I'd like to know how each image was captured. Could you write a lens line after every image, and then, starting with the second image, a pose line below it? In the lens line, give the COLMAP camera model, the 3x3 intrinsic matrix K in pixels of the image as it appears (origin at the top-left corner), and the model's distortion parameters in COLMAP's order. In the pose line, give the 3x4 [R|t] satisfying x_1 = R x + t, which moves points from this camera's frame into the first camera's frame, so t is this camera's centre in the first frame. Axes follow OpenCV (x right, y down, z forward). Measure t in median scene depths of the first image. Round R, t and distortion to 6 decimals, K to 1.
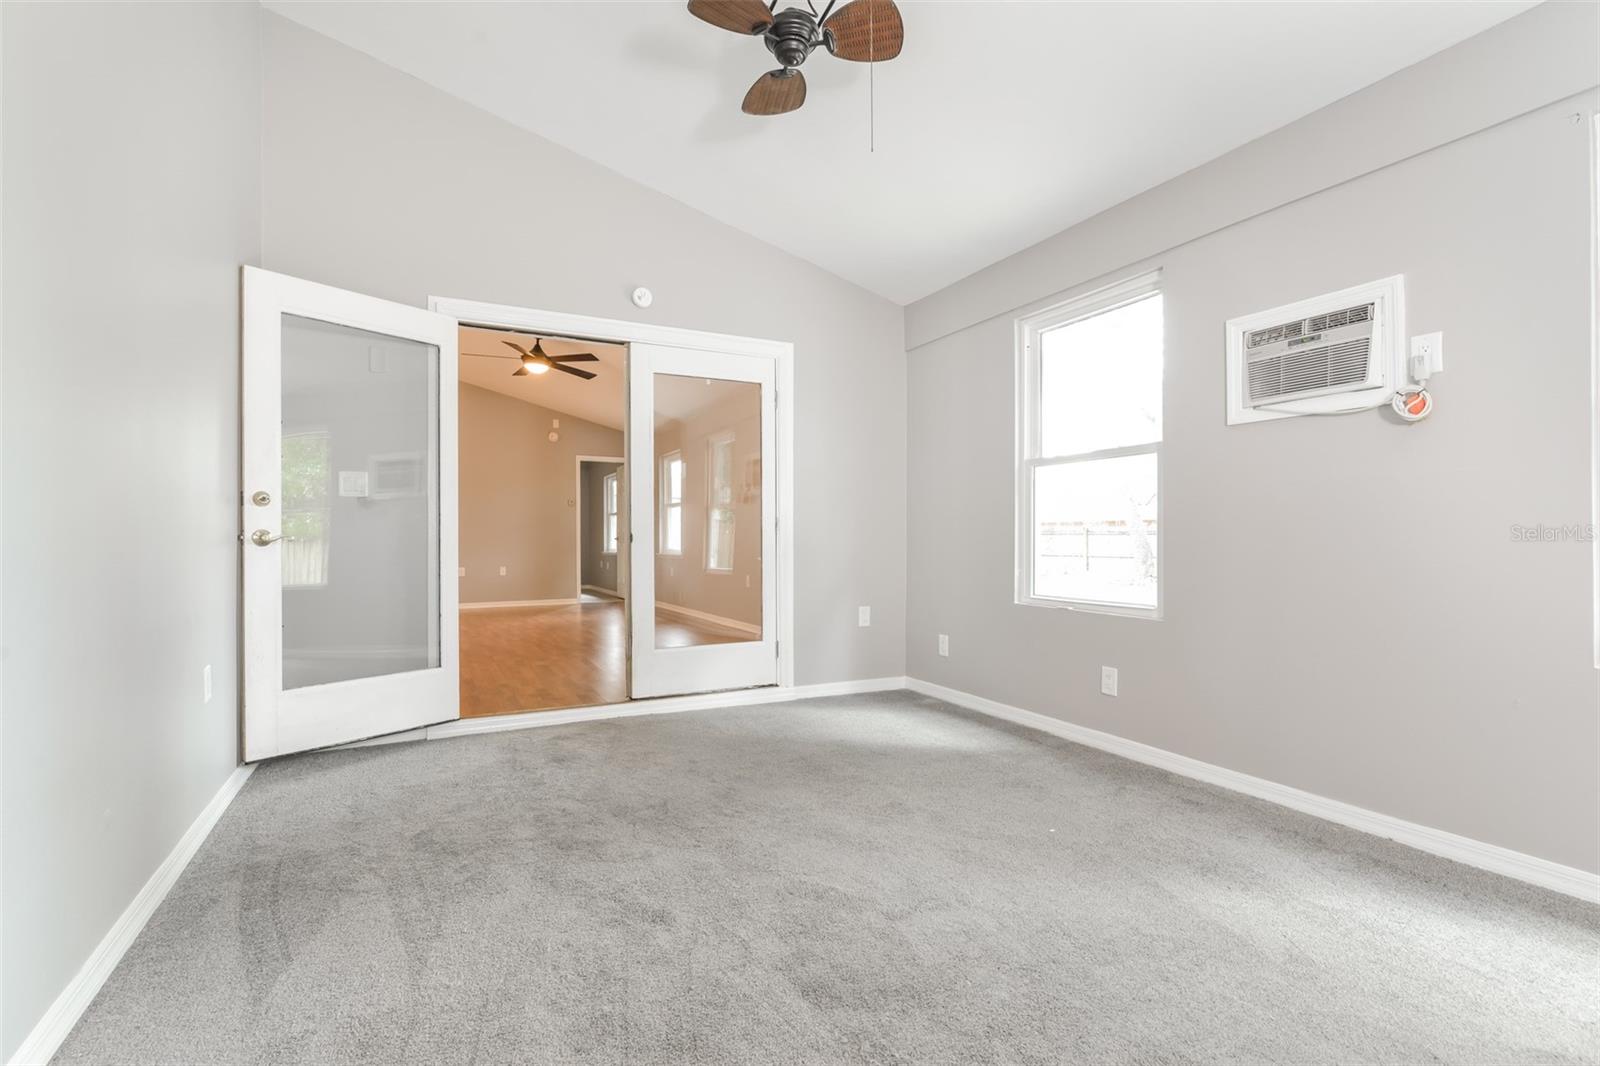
lens RADIAL K [[736.1, 0, 800.0], [0, 736.1, 533.0], [0, 0, 1]] dist [-0.000391, 0.000054]
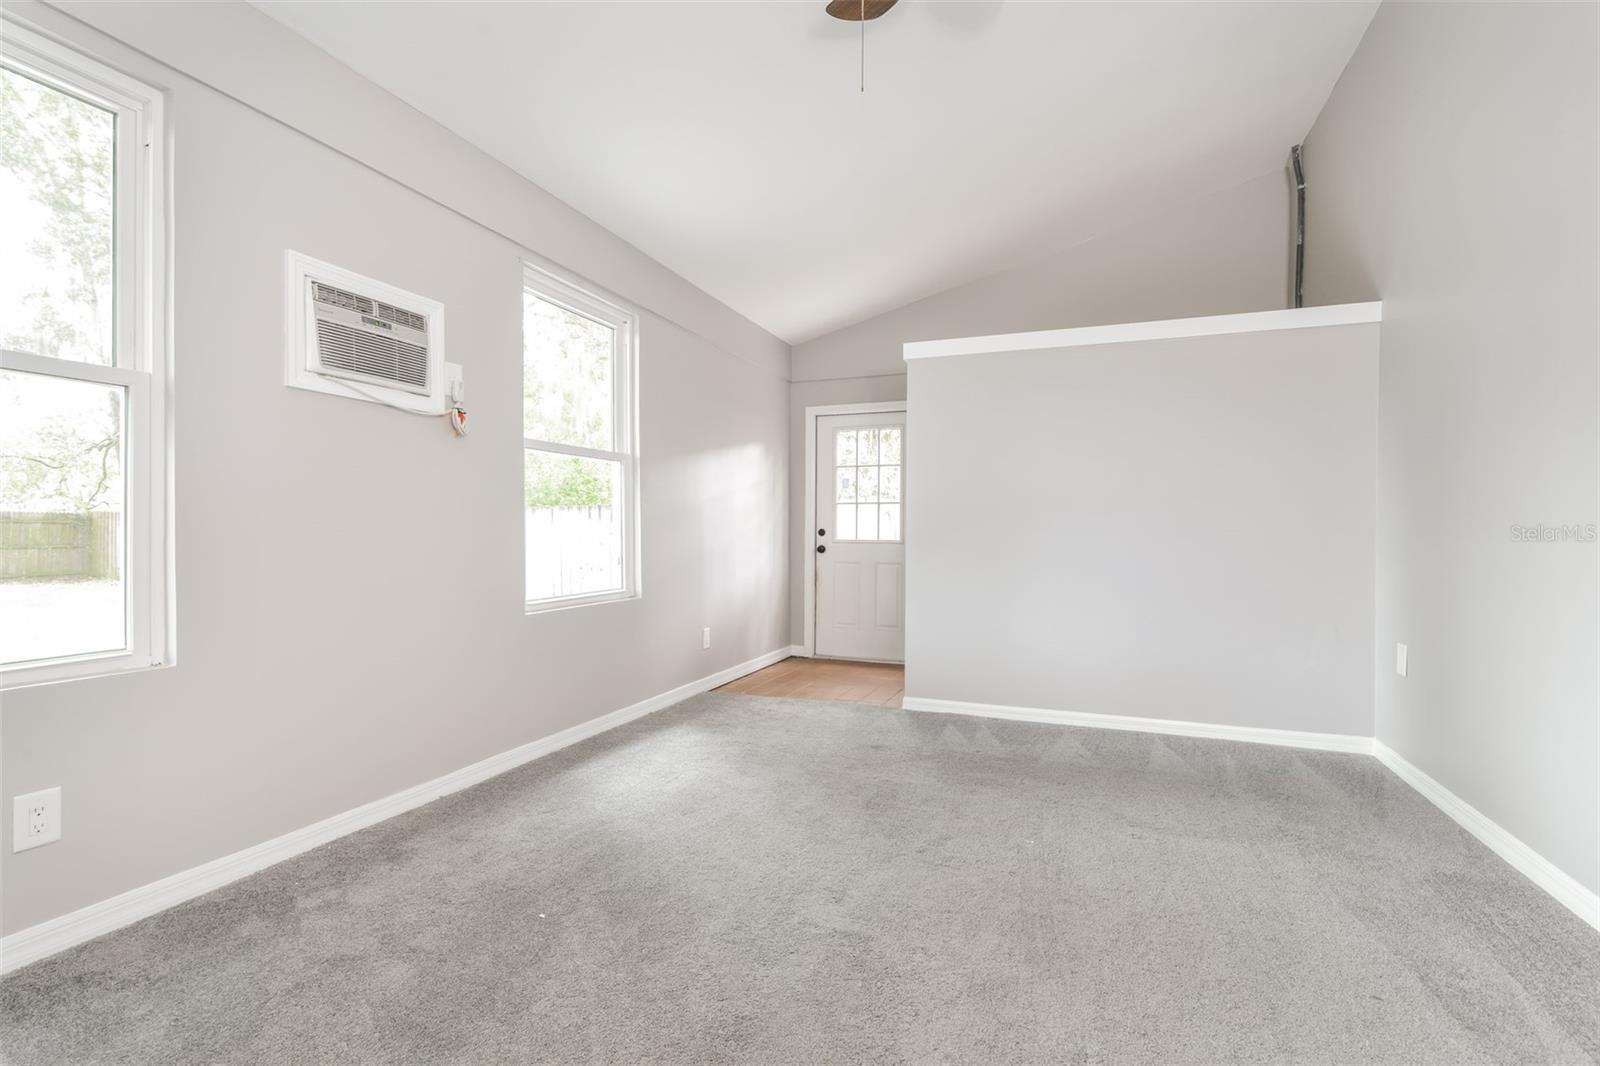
lens RADIAL K [[737.1, 0, 800.0], [0, 737.1, 533.0], [0, 0, 1]] dist [0.000911, 0.000158]
pose [[-0.642571, -0.003671, 0.766217, -0.397896], [-0.007881, 0.999967, -0.001818, 0.004791], [-0.766185, -0.007206, -0.642579, 1.223681]]
